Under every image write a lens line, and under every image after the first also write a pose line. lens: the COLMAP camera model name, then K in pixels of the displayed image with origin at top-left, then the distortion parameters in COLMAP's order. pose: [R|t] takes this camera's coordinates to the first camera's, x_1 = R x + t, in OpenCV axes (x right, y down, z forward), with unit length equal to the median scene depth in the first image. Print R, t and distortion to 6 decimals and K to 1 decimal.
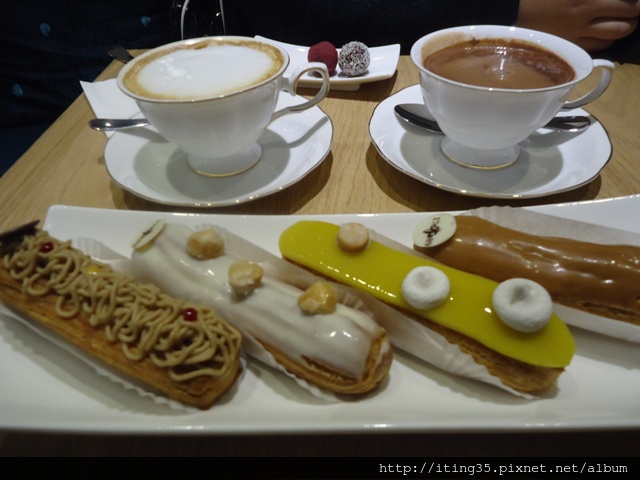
lens RADIAL K [[471.7, 0, 312.6], [0, 471.7, 240.6], [0, 0, 1]] dist [0.021885, 0.002850]
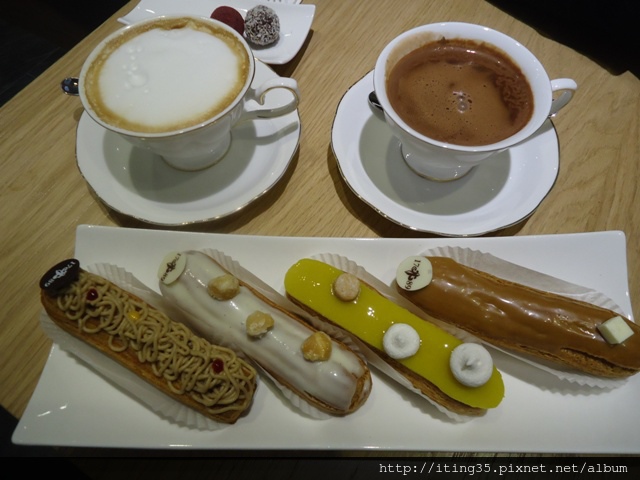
lens RADIAL K [[463.1, 0, 320.0], [0, 463.1, 240.0], [0, 0, 1]] dist [0.003018, -0.001782]
pose [[0.999284, 0.011056, 0.036188, -0.028423], [-0.023008, 0.936799, 0.349111, -0.562844], [-0.030041, -0.349694, 0.936382, -0.071052]]
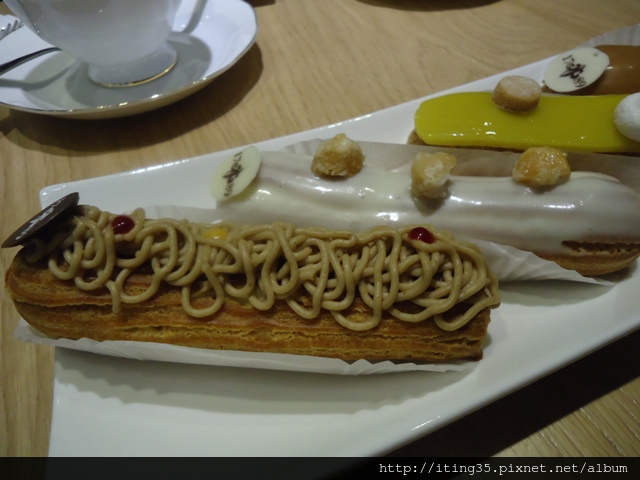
lens RADIAL K [[463.1, 0, 320.0], [0, 463.1, 240.0], [0, 0, 1]] dist [0.003018, -0.001782]
pose [[0.909747, -0.314626, 0.270872, -0.519326], [0.296034, 0.949042, 0.108086, 0.045452], [-0.291075, -0.018143, 0.956528, 0.385622]]
